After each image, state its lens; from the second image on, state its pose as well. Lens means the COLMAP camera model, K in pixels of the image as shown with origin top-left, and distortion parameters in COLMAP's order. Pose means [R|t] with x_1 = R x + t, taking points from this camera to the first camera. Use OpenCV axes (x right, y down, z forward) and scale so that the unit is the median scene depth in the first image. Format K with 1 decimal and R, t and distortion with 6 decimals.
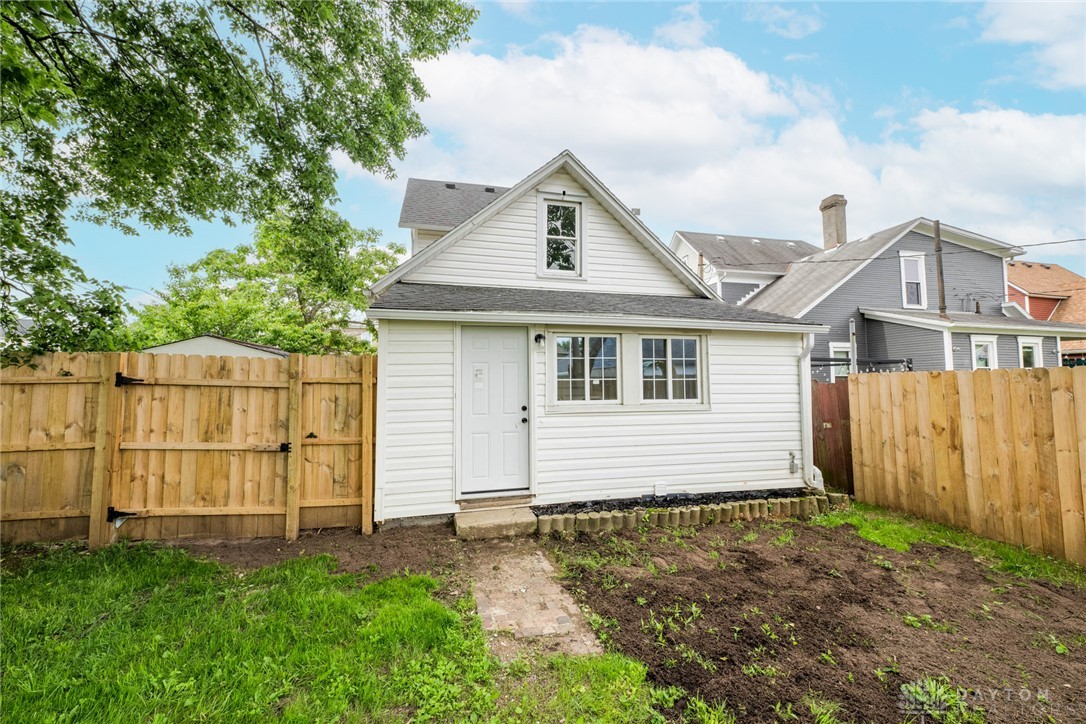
lens RADIAL K [[428.0, 0, 541.3], [0, 428.0, 358.6], [0, 0, 1]] dist [-0.000097, 0.000048]
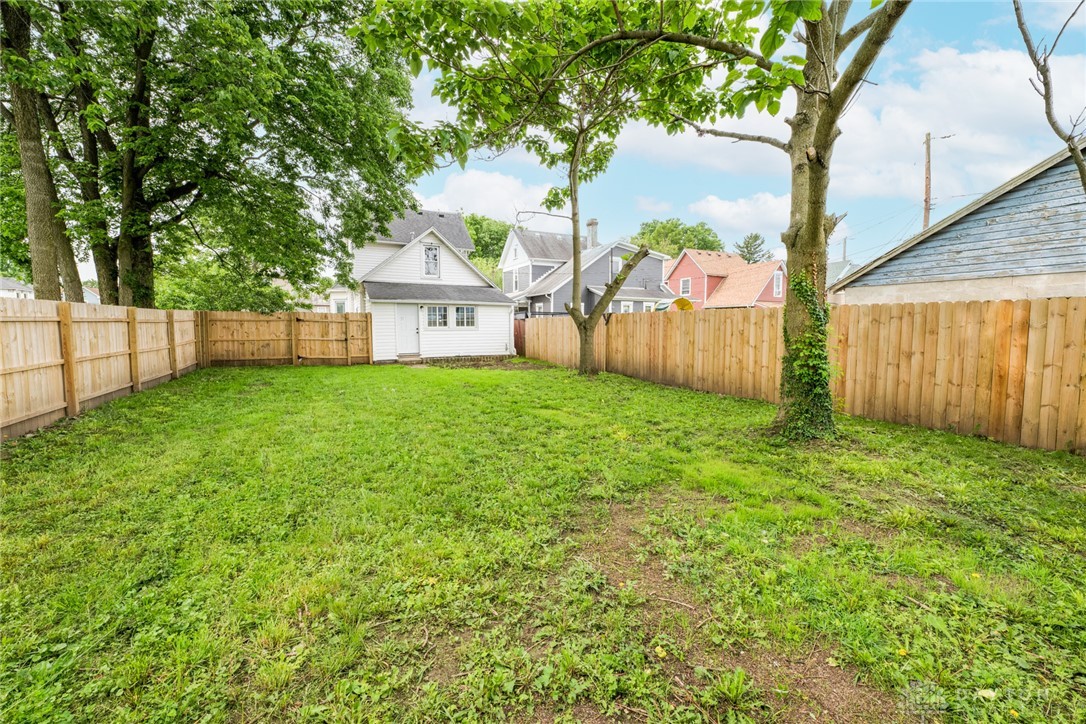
lens RADIAL K [[428.0, 0, 540.8], [0, 428.0, 360.0], [0, 0, 1]] dist [-0.000097, 0.000048]
pose [[0.969975, -0.019614, 0.242412, 0.077919], [-0.014121, 0.990519, 0.136646, -0.106707], [-0.242794, -0.135967, 0.960502, -2.387101]]
